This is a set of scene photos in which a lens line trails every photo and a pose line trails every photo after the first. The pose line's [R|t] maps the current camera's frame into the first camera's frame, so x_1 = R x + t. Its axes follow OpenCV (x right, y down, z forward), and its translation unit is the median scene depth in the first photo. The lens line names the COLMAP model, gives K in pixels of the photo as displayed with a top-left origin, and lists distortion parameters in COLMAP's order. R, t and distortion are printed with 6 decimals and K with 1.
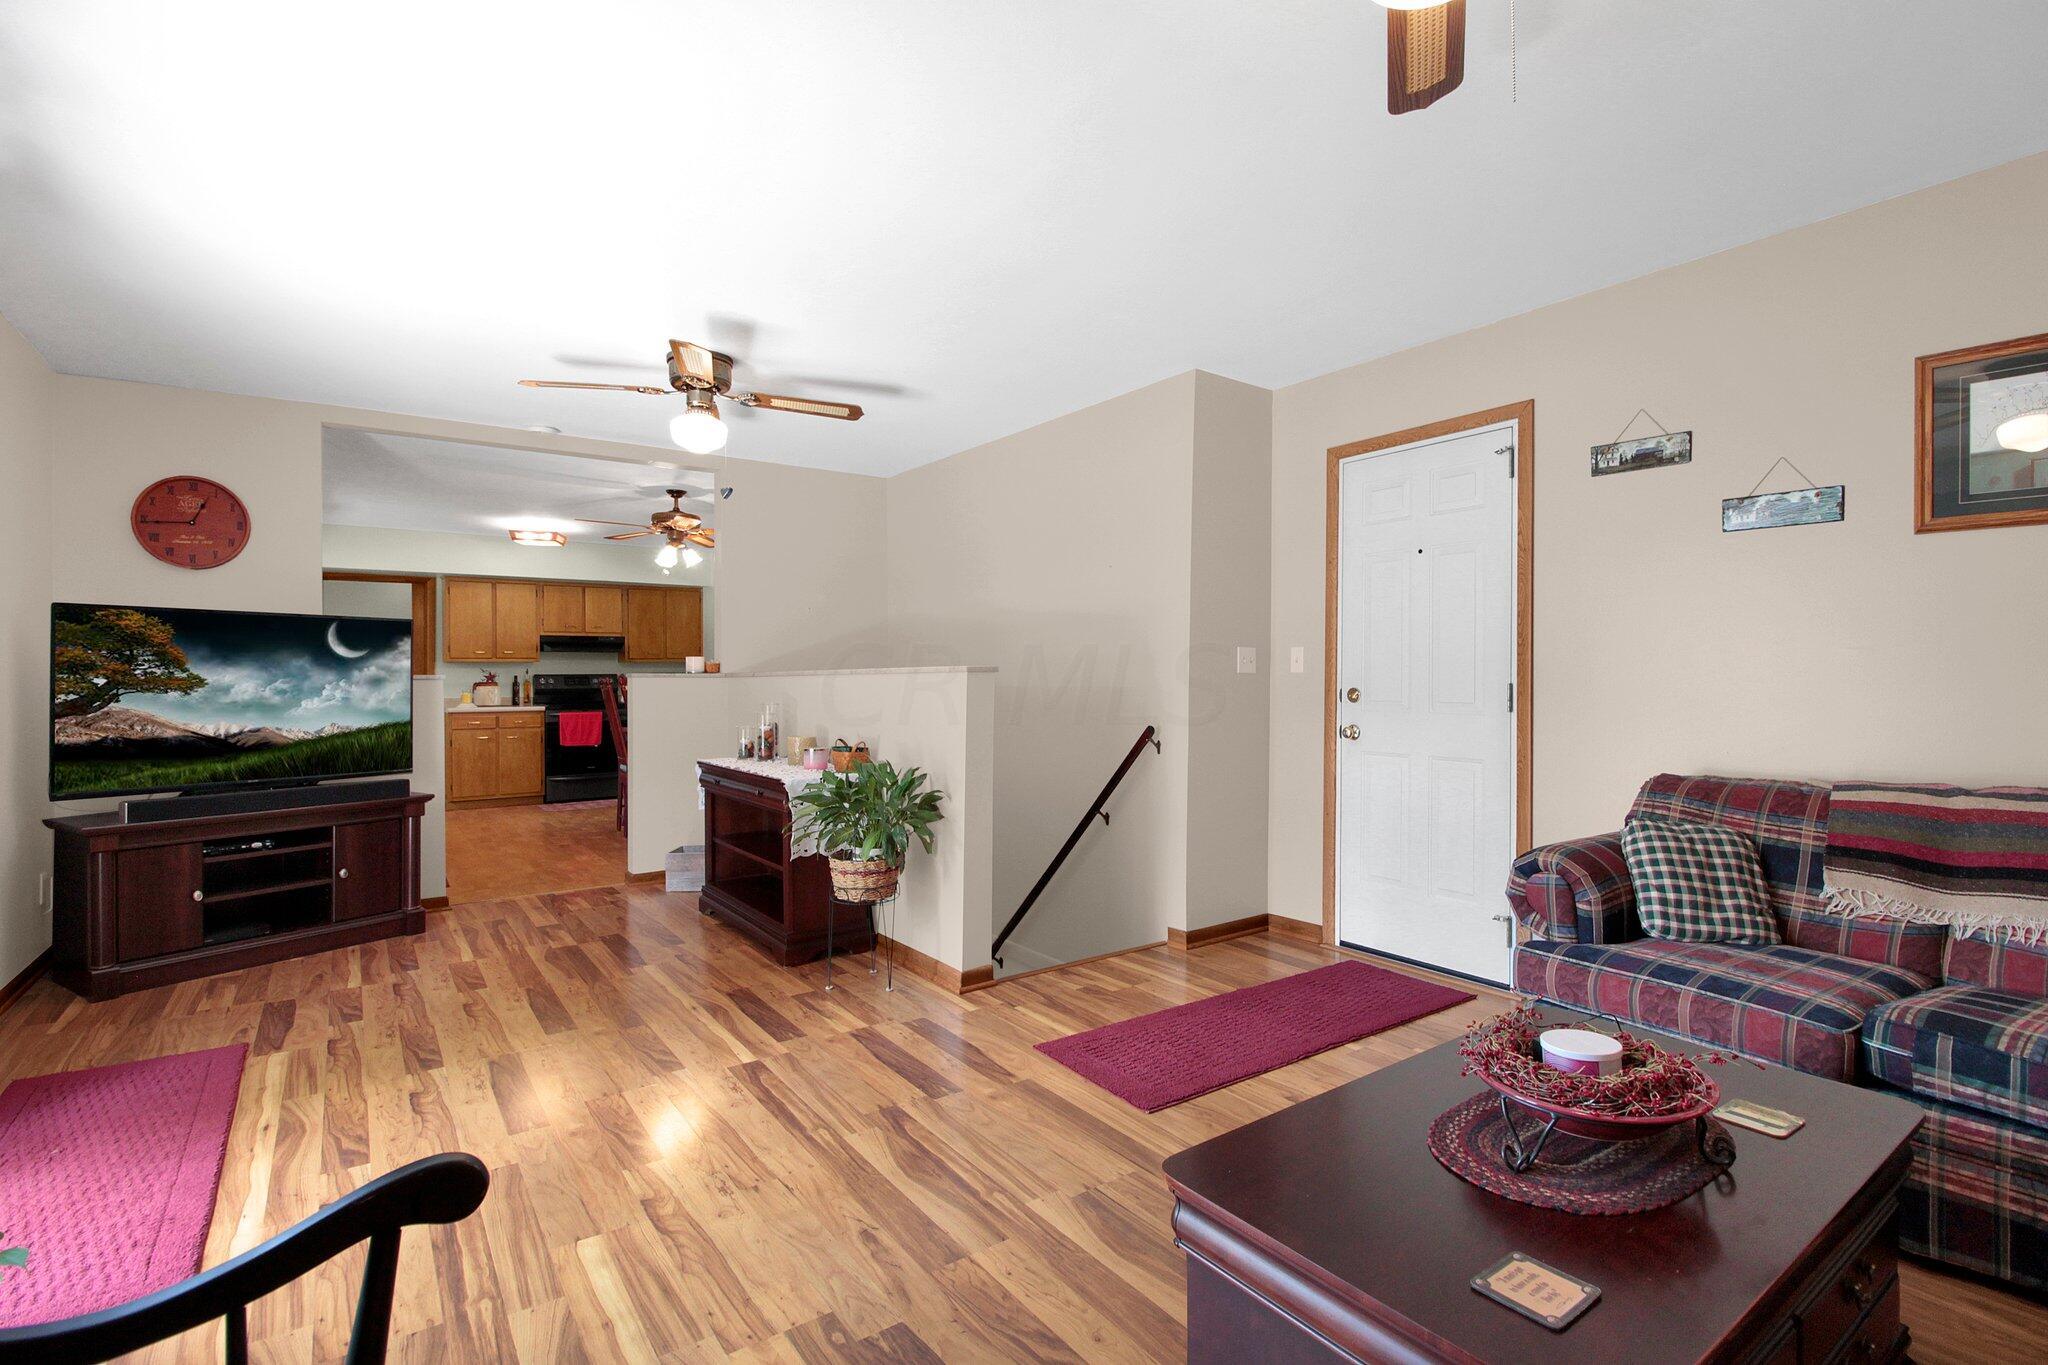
lens RADIAL K [[950.7, 0, 1046.4], [0, 950.7, 679.4], [0, 0, 1]] dist [-0.001248, -0.000128]
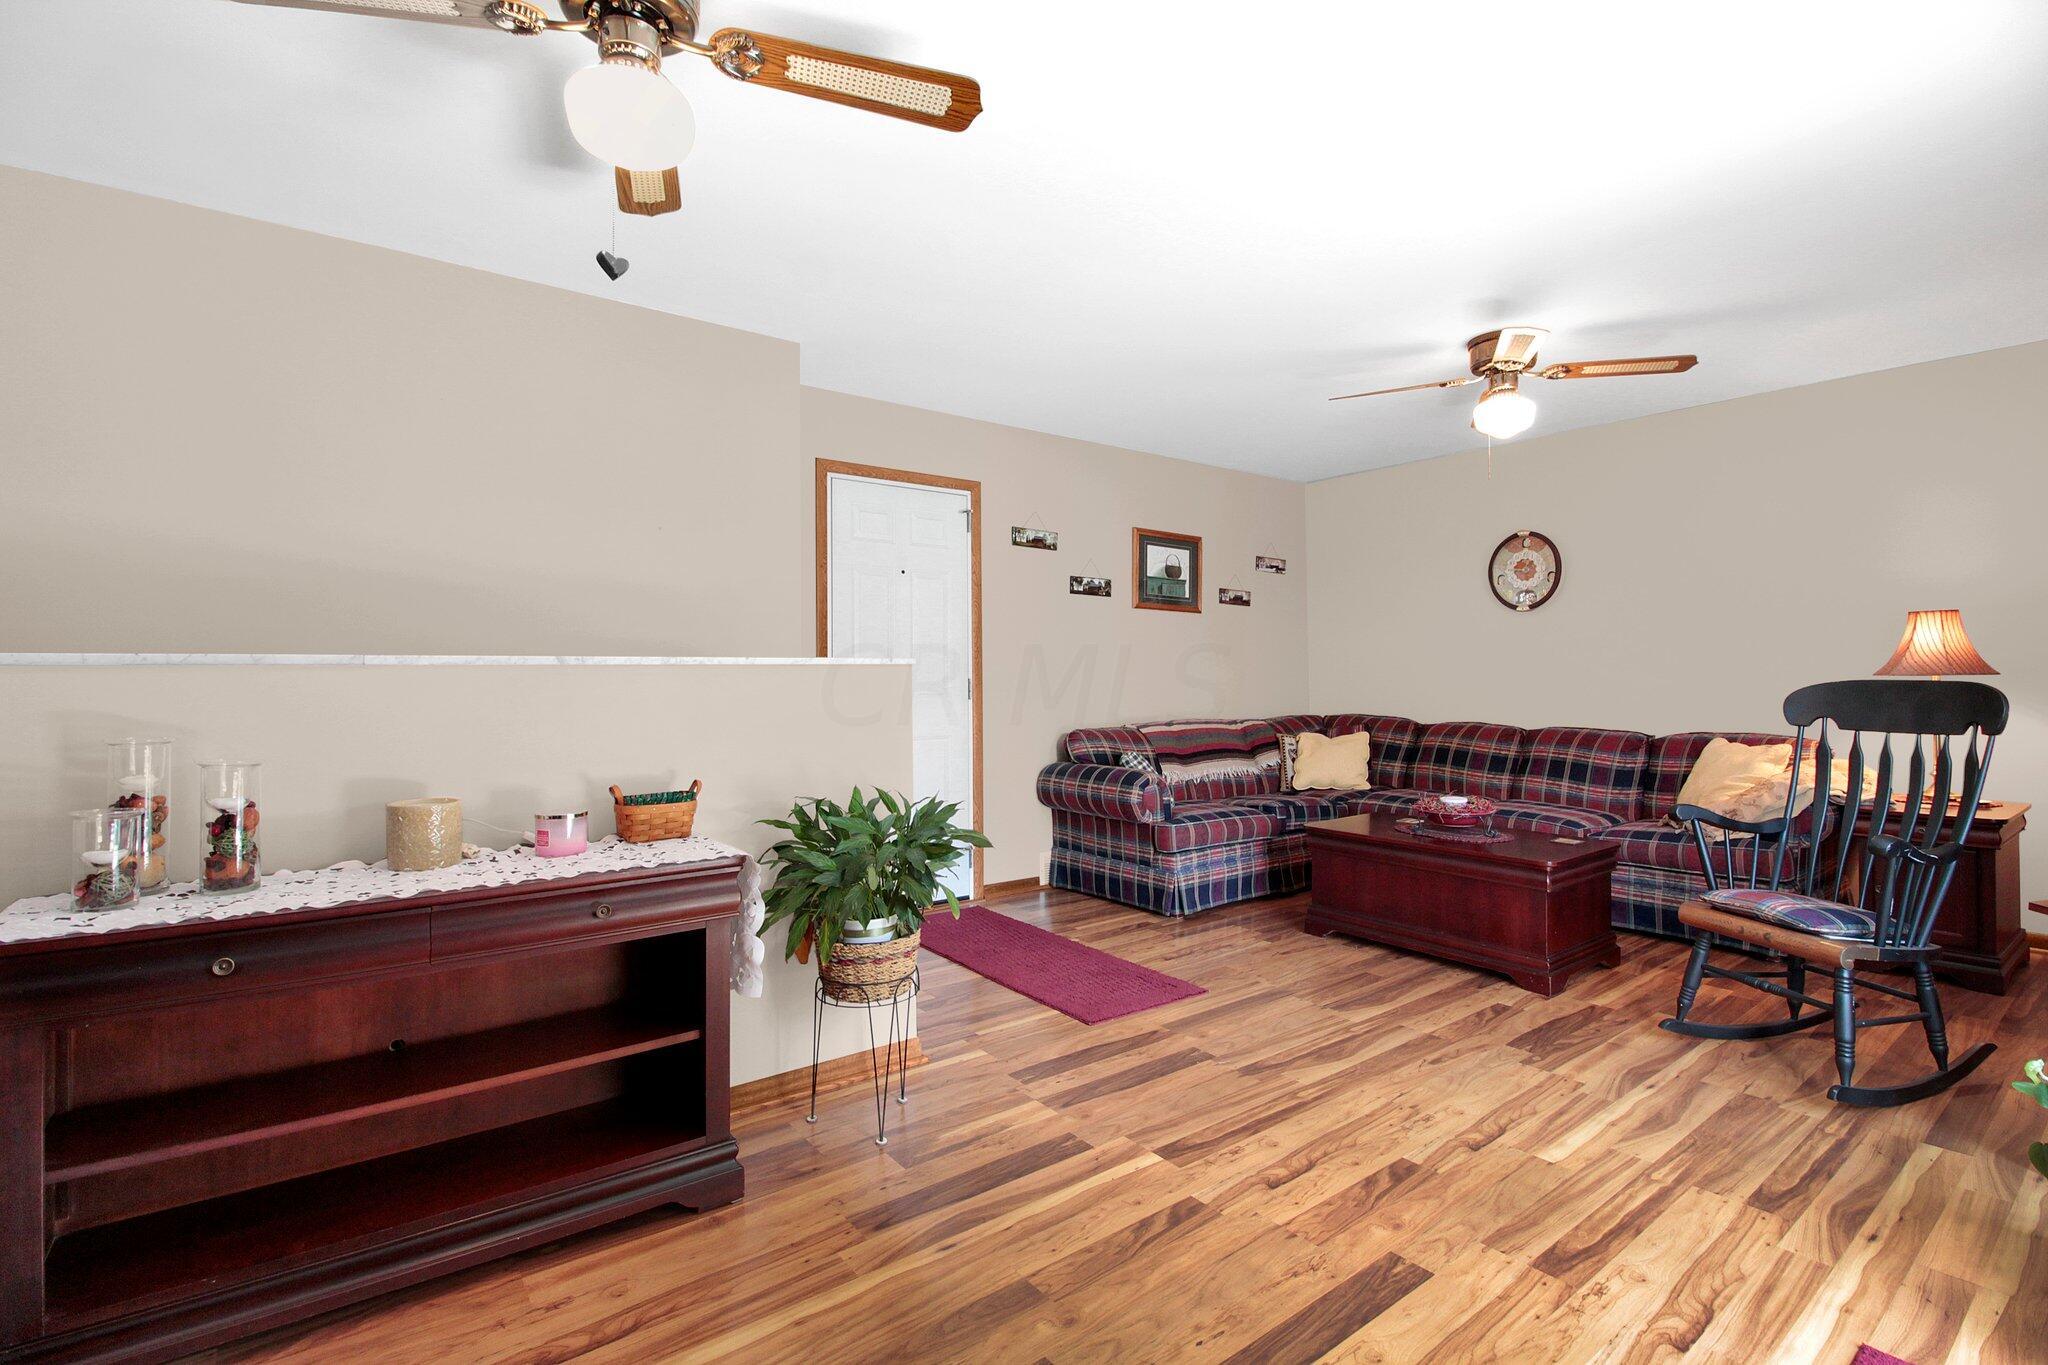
lens RADIAL K [[950.7, 0, 1046.4], [0, 950.7, 679.4], [0, 0, 1]] dist [-0.001248, -0.000128]
pose [[-0.022620, -0.001998, 0.999742, -1.139787], [0.005929, 0.999980, 0.002133, 0.002136], [-0.999727, 0.005975, -0.022608, 1.146423]]
